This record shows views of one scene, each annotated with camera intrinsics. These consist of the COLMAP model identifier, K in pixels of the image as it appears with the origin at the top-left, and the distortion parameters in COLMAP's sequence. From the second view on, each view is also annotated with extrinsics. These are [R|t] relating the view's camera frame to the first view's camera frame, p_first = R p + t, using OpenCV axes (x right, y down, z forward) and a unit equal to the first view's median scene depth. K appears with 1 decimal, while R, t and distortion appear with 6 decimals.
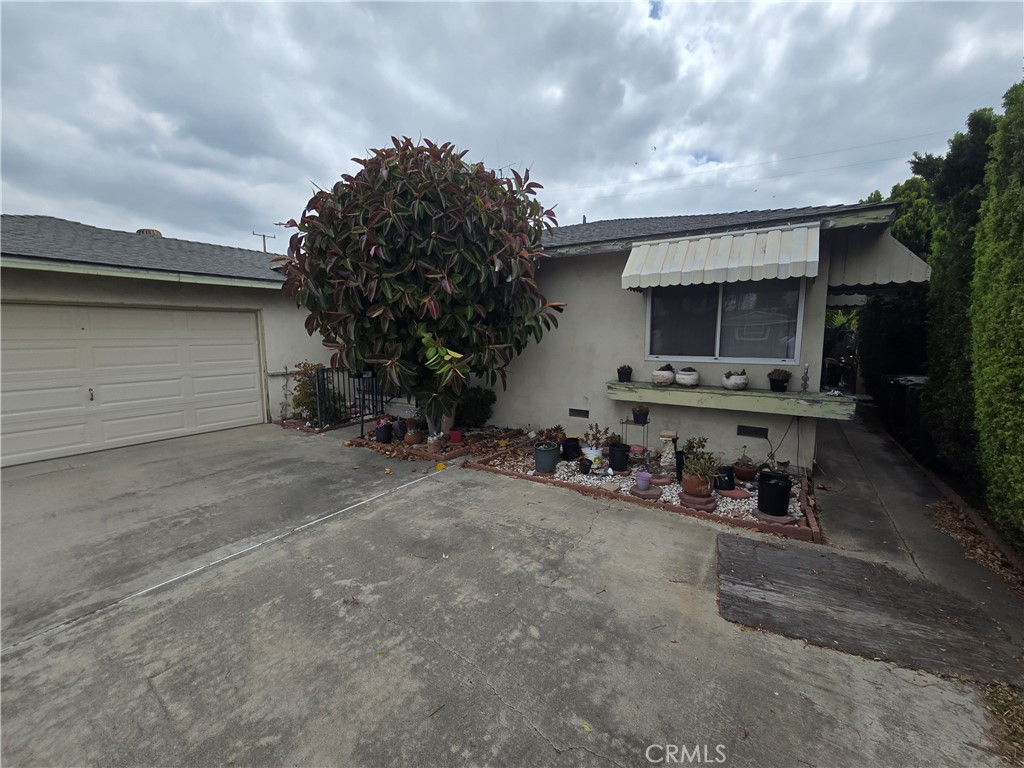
lens RADIAL K [[422.0, 0, 518.3], [0, 422.0, 382.0], [0, 0, 1]] dist [-0.002628, 0.001792]
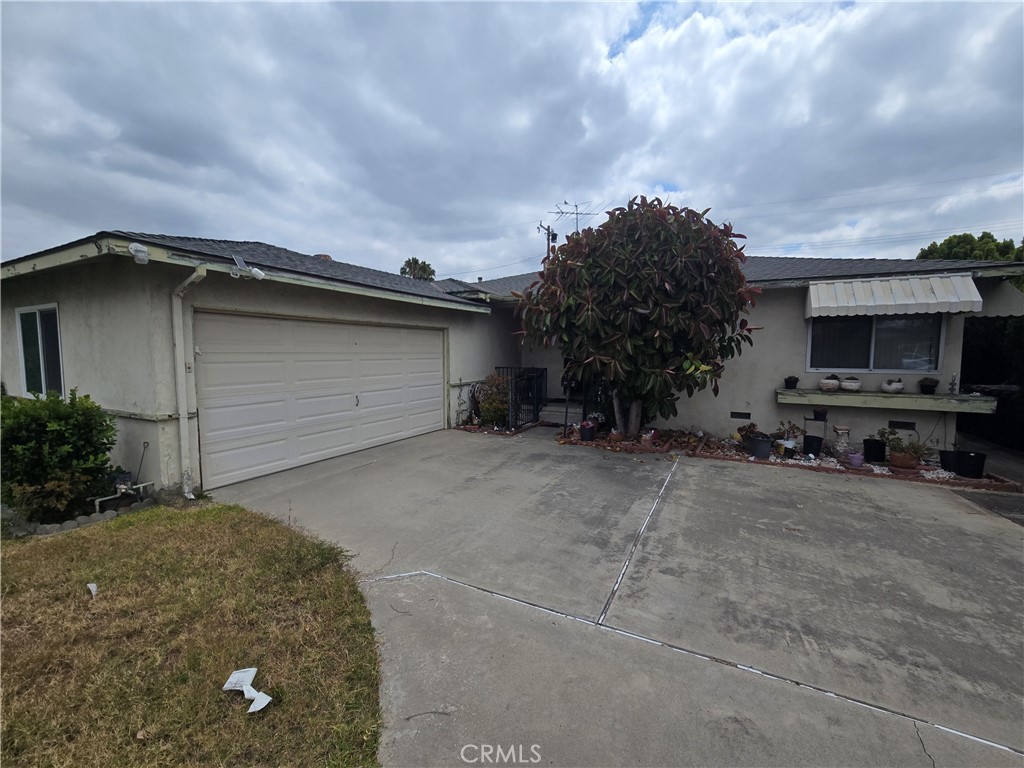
lens RADIAL K [[422.0, 0, 515.6], [0, 422.0, 387.4], [0, 0, 1]] dist [-0.002628, 0.001792]
pose [[0.995831, -0.002187, 0.091195, -0.842767], [0.004958, 0.999532, -0.030172, 0.036416], [-0.091086, 0.030498, 0.995376, -0.222855]]
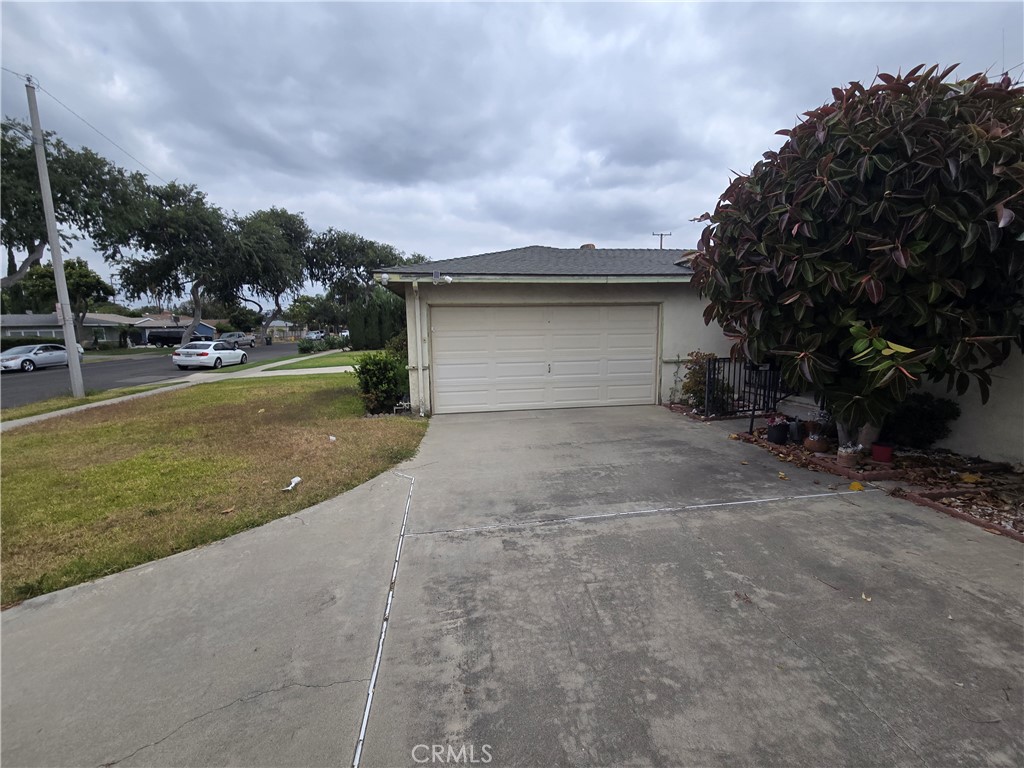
lens RADIAL K [[422.0, 0, 516.6], [0, 422.0, 382.3], [0, 0, 1]] dist [-0.002628, 0.001792]
pose [[0.662749, 0.090927, -0.743301, -0.036685], [-0.073315, 0.995711, 0.056434, 0.004501], [0.745244, 0.017093, 0.666573, -0.028627]]
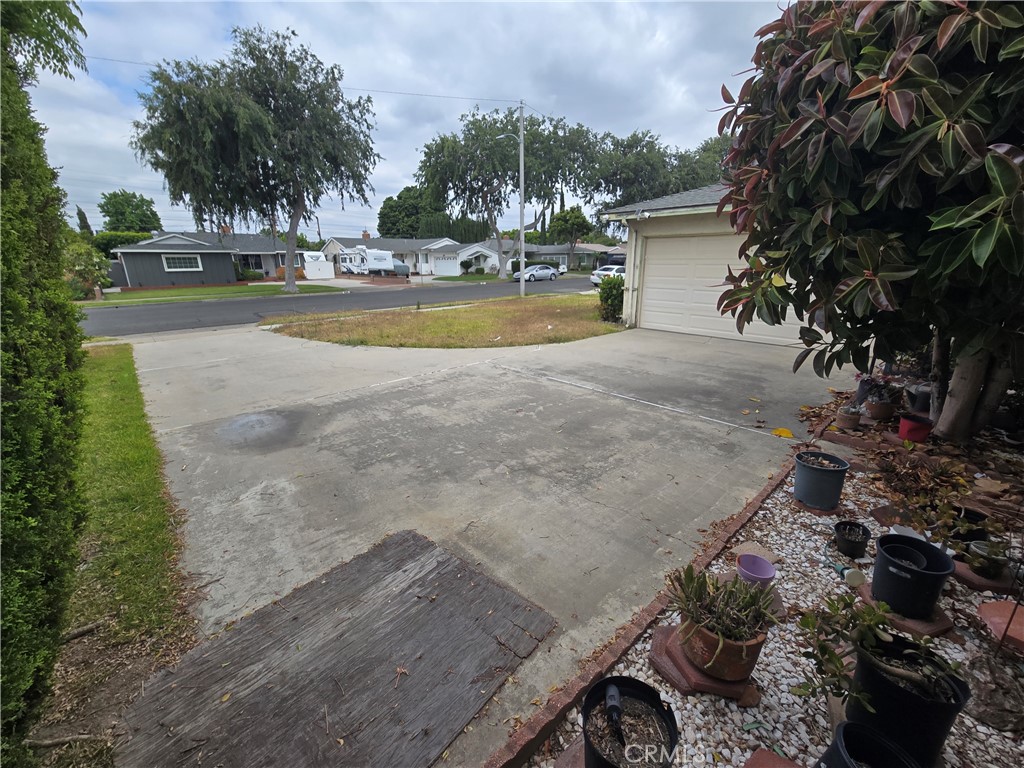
lens RADIAL K [[422.0, 0, 515.7], [0, 422.0, 383.1], [0, 0, 1]] dist [-0.002628, 0.001792]
pose [[-0.259767, 0.276775, -0.925158, 0.690136], [-0.103242, 0.944595, 0.311578, -0.080335], [0.960137, 0.176453, -0.216799, 0.760712]]
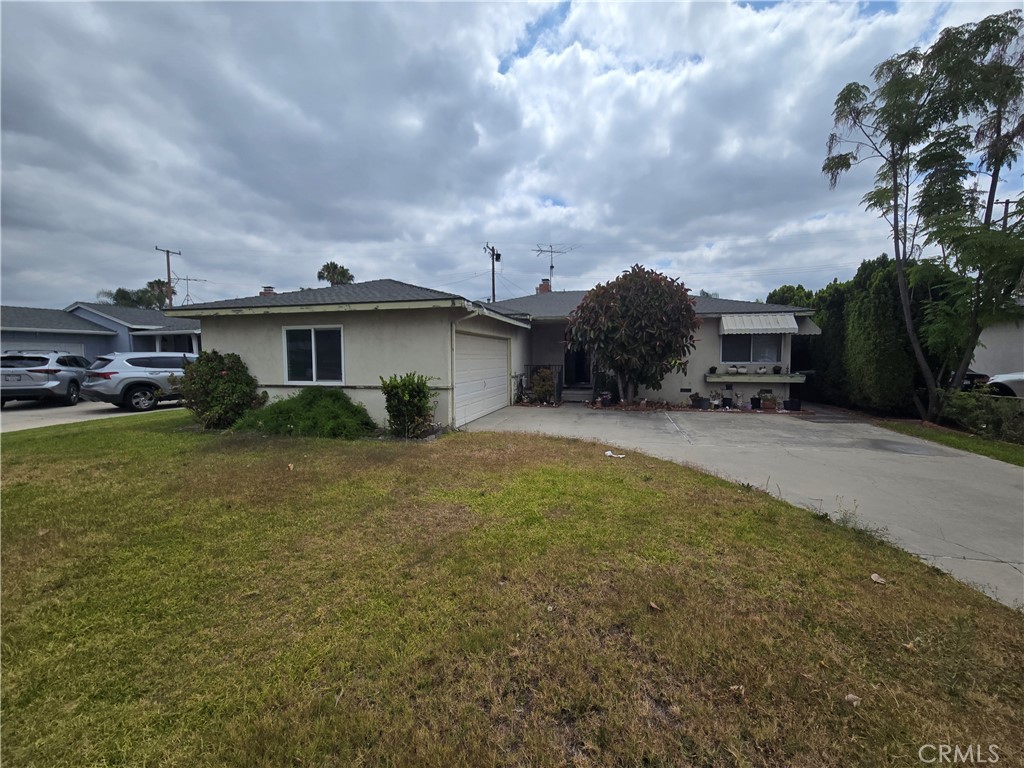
lens RADIAL K [[442.9, 0, 506.7], [0, 442.9, 380.1], [0, 0, 1]] dist [-0.007422, 0.001278]
pose [[0.945585, -0.018152, 0.324868, -1.909284], [0.039299, 0.997505, -0.058651, 0.158782], [-0.322993, 0.068226, 0.943939, -1.062769]]
